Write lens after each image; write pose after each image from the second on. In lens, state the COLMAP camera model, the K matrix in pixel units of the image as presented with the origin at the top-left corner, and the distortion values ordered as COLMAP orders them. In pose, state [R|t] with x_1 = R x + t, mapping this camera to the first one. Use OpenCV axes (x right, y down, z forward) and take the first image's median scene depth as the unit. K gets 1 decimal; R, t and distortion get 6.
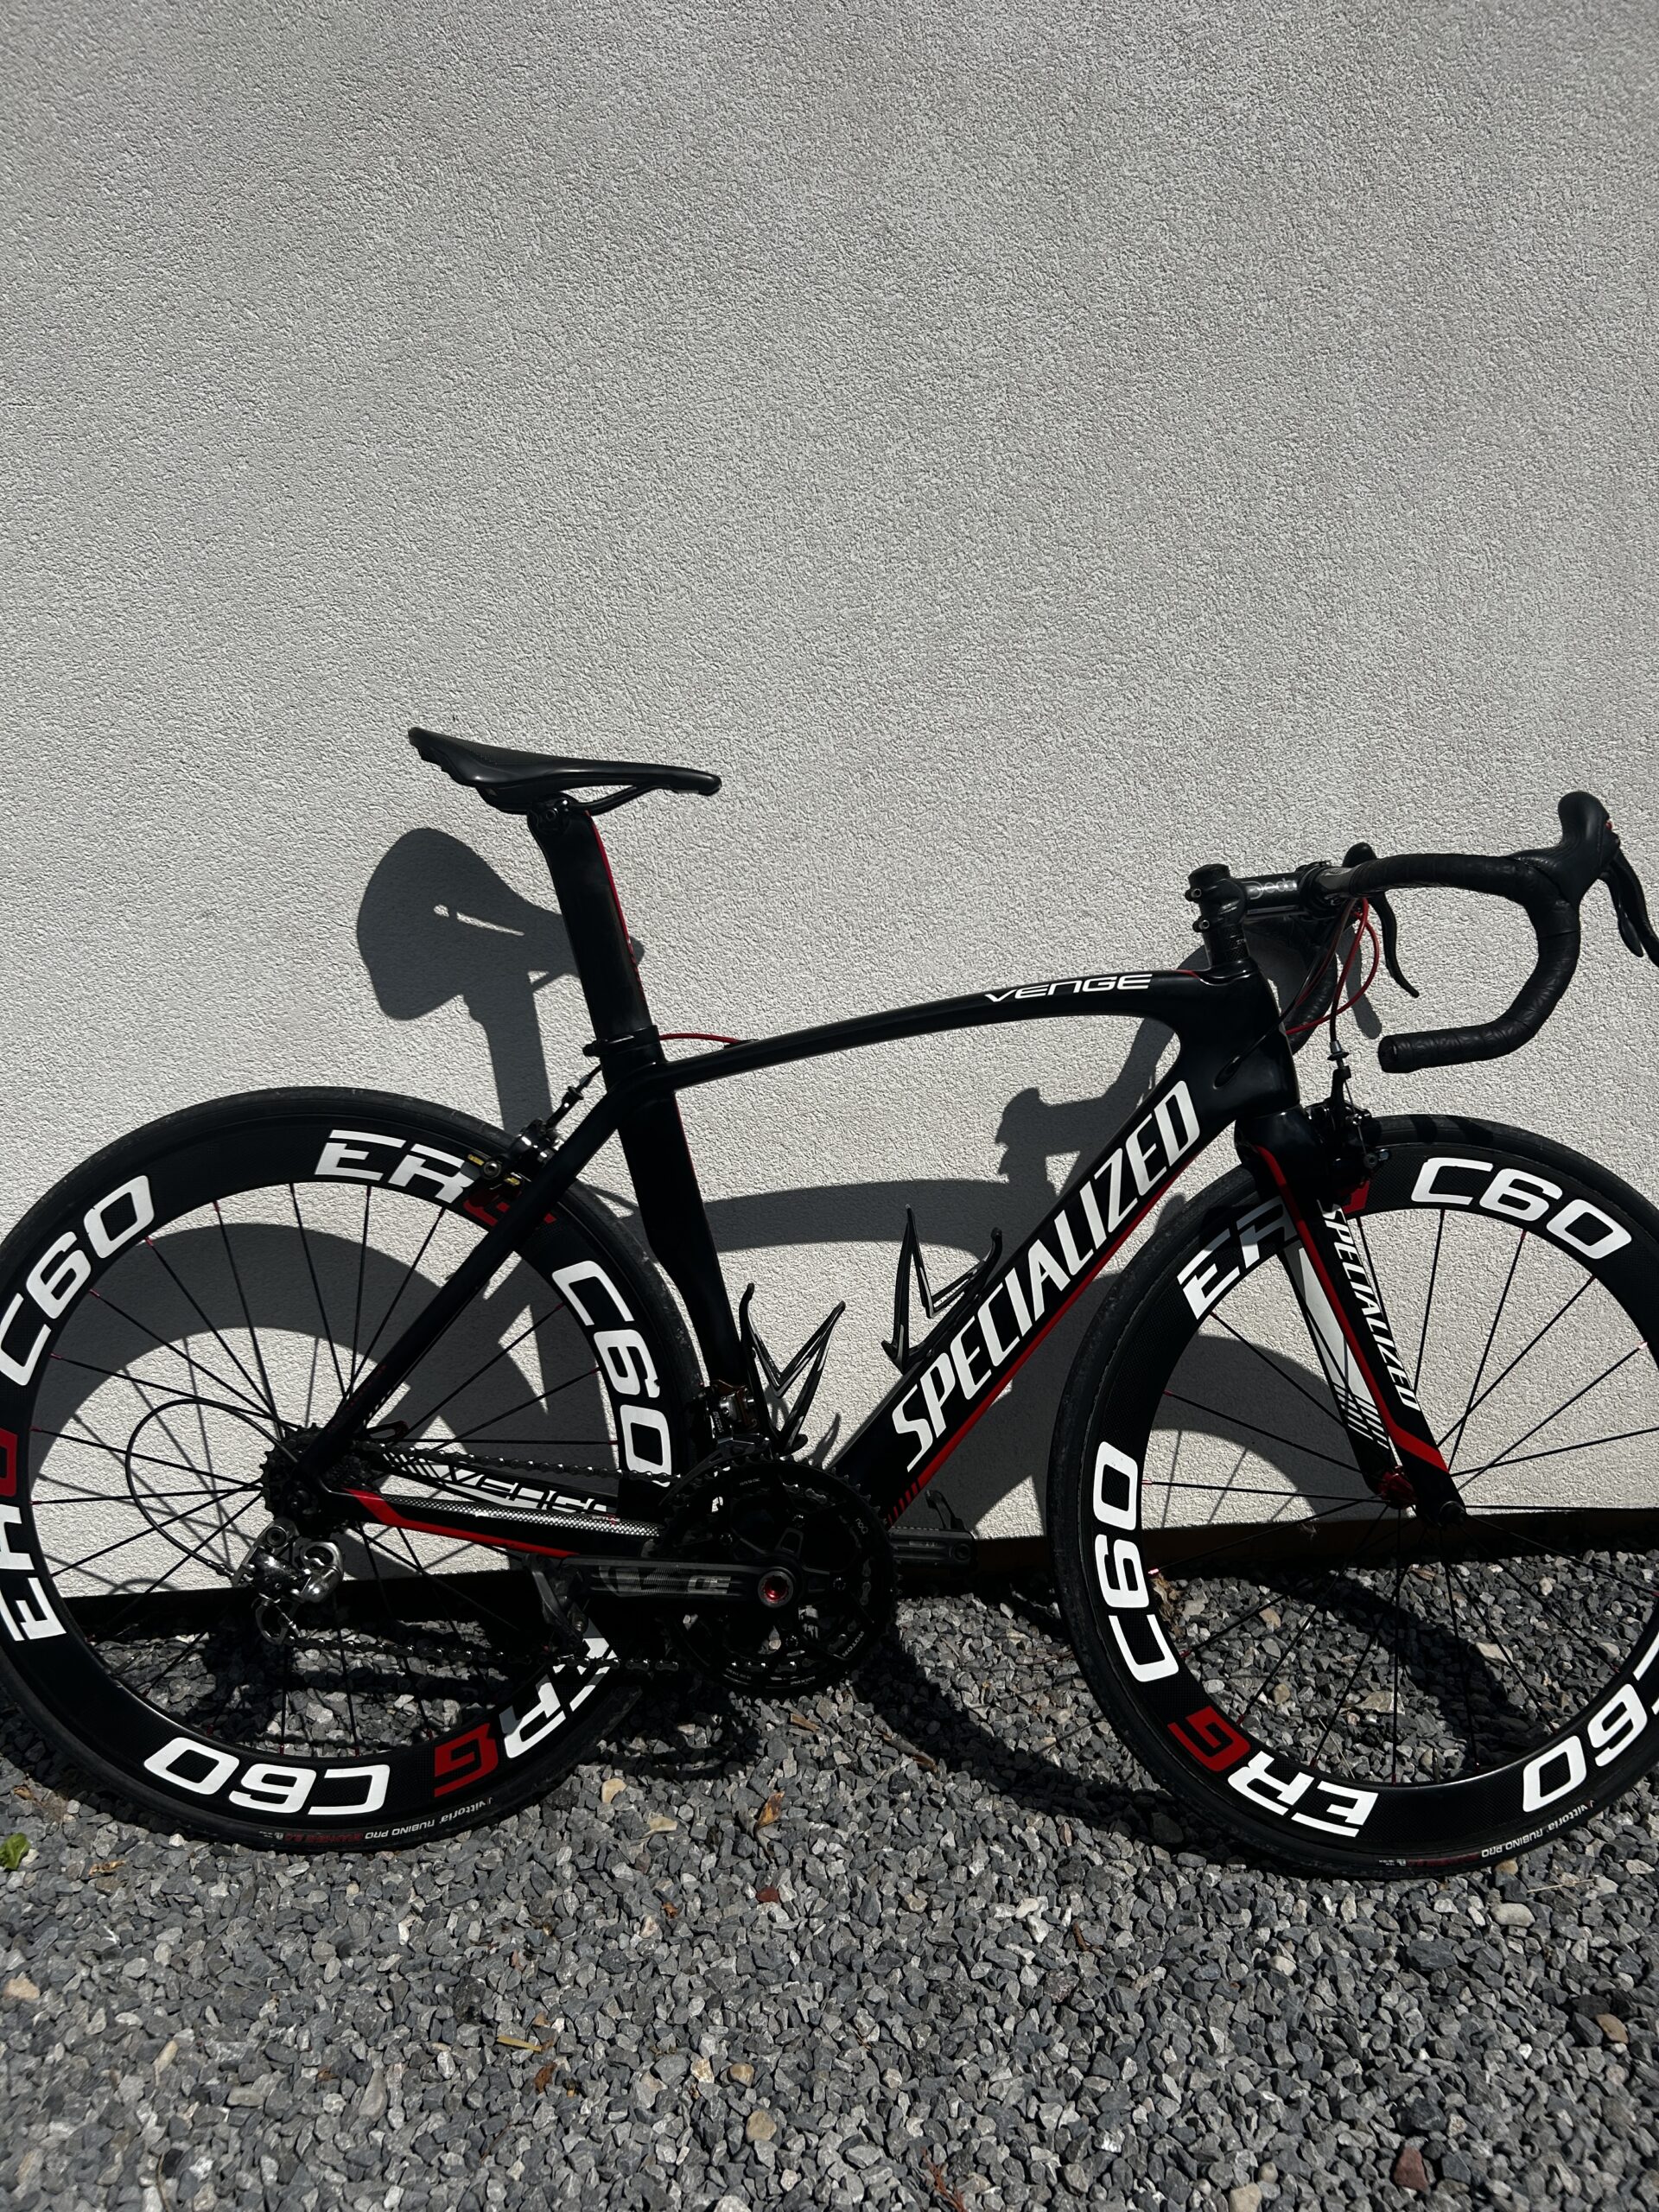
lens RADIAL K [[1682.7, 0, 813.3], [0, 1682.7, 1102.2], [0, 0, 1]] dist [0.067612, -0.011347]
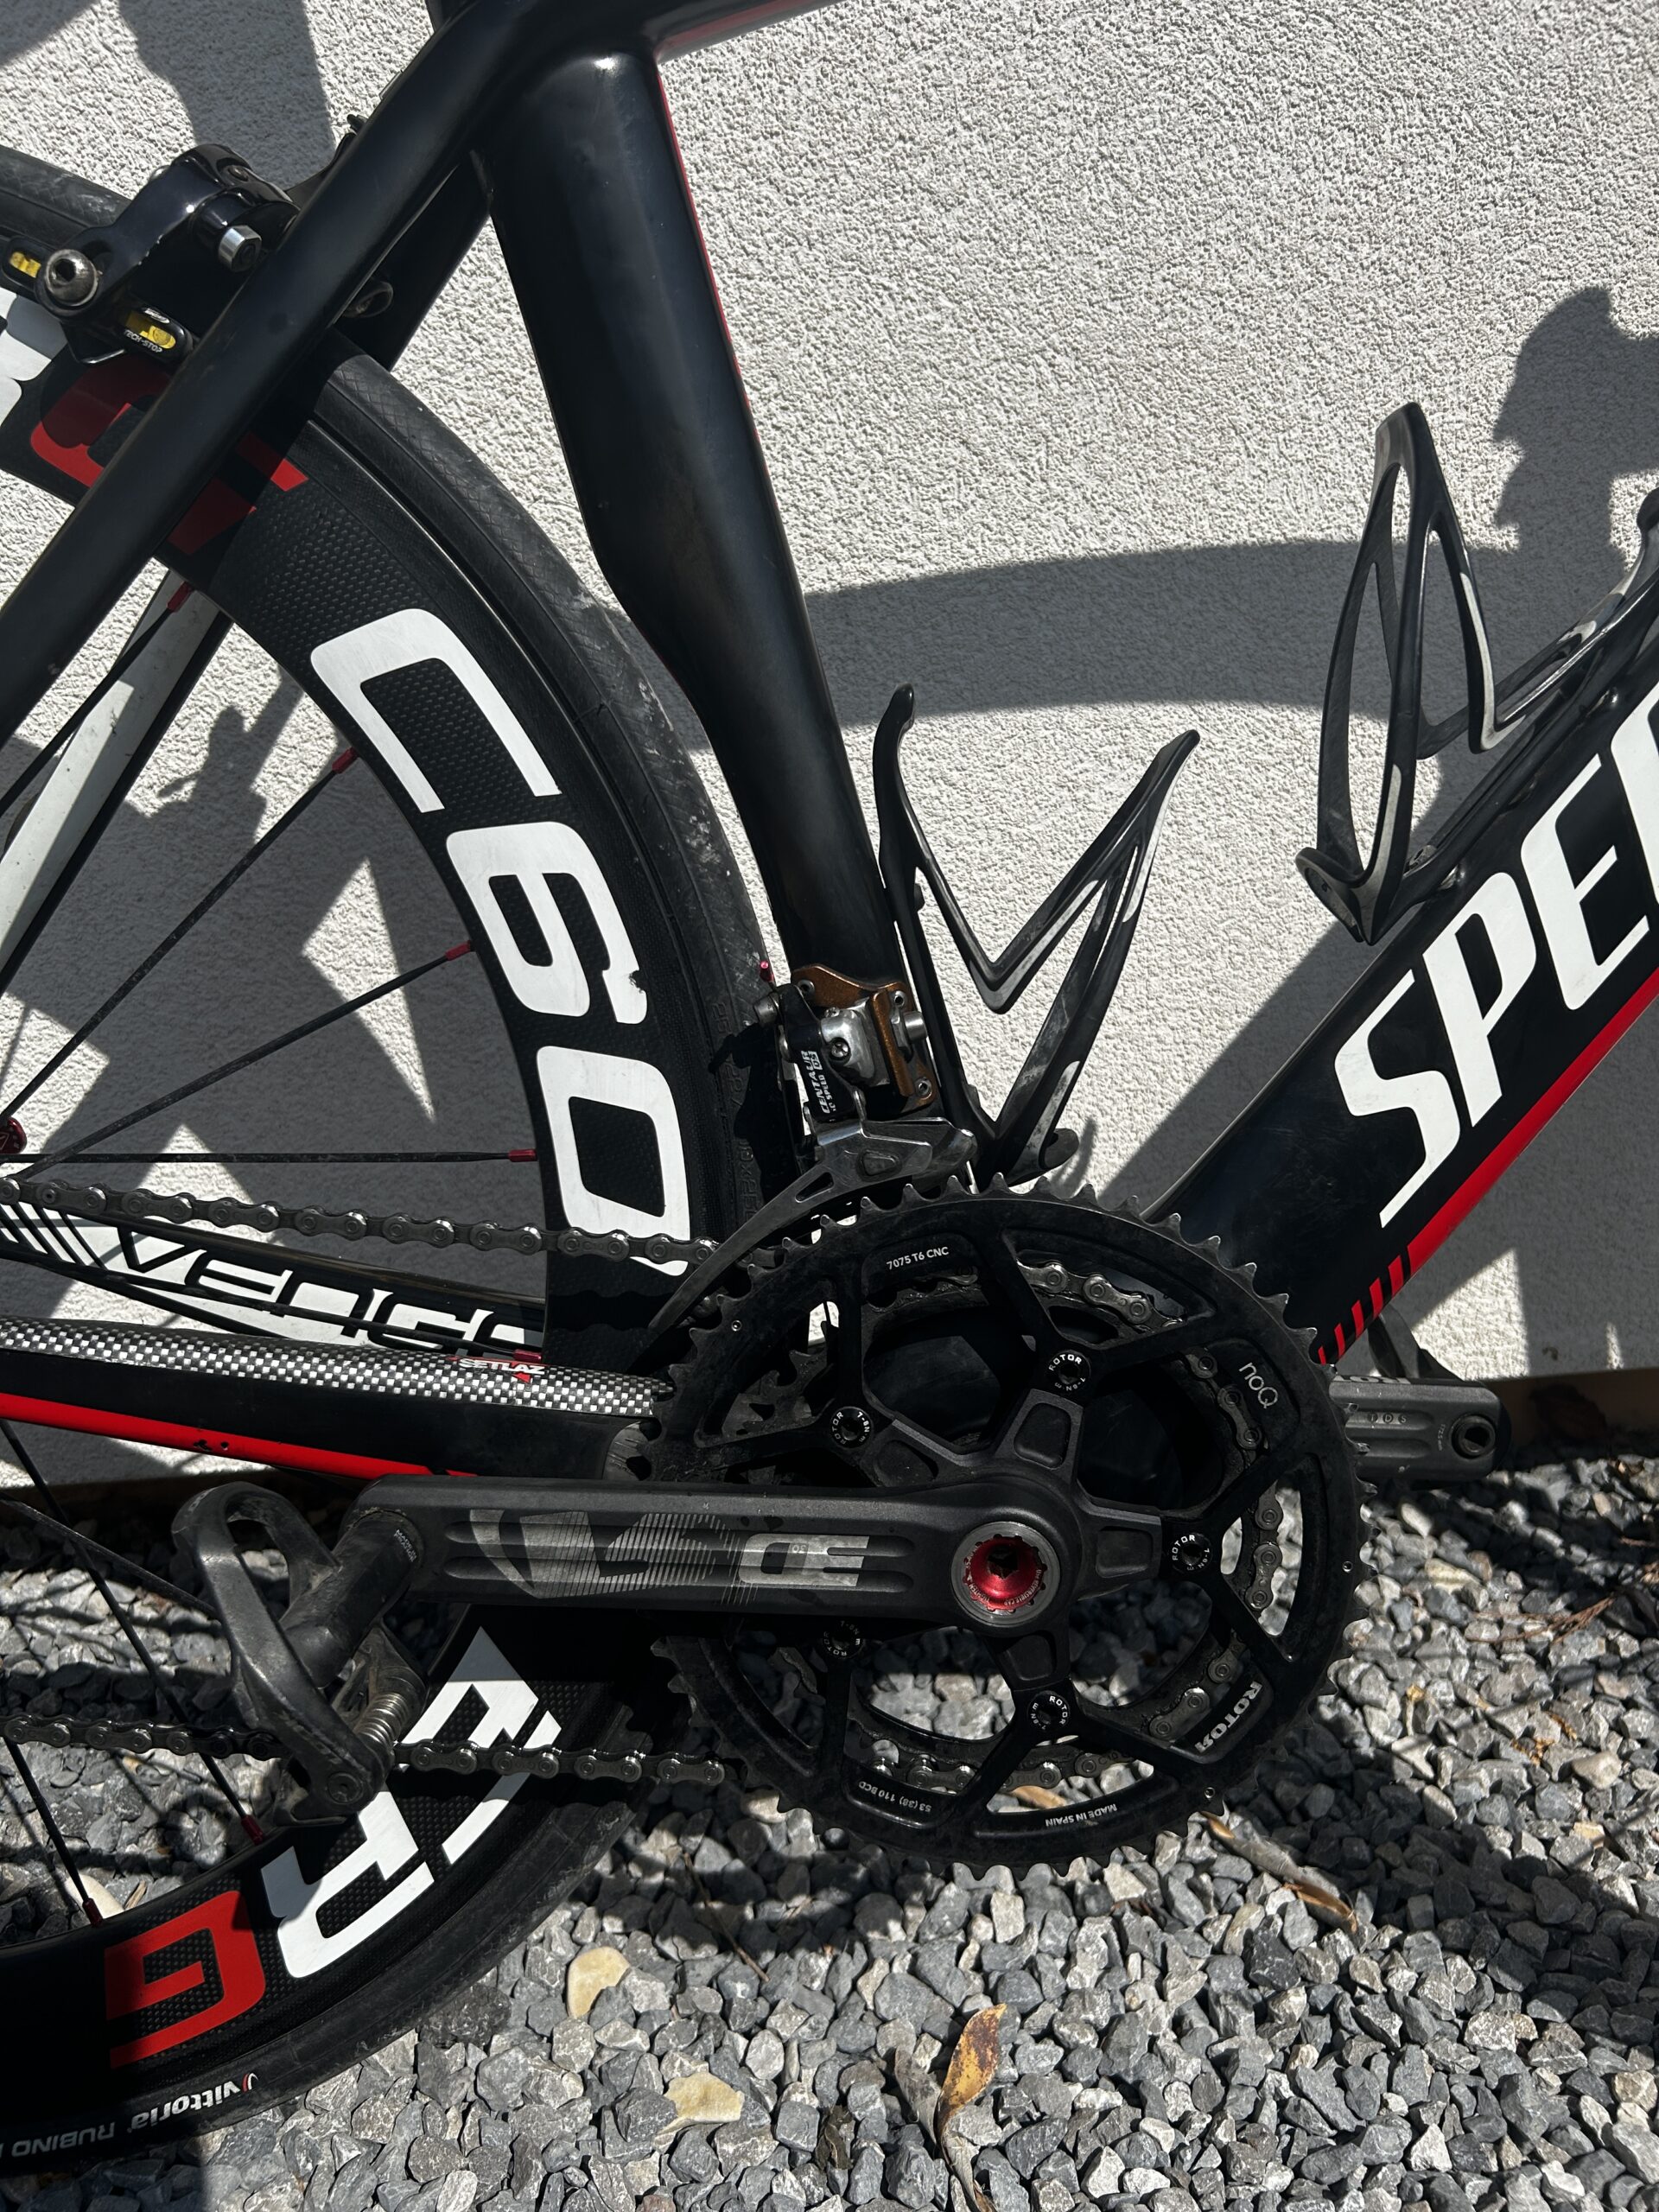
lens RADIAL K [[1682.7, 0, 836.2], [0, 1682.7, 1101.8], [0, 0, 1]] dist [0.067612, -0.011347]
pose [[0.998584, -0.016175, -0.050683, -0.034093], [0.021827, 0.993351, 0.113040, 0.146525], [0.048518, -0.113986, 0.992297, 0.631631]]
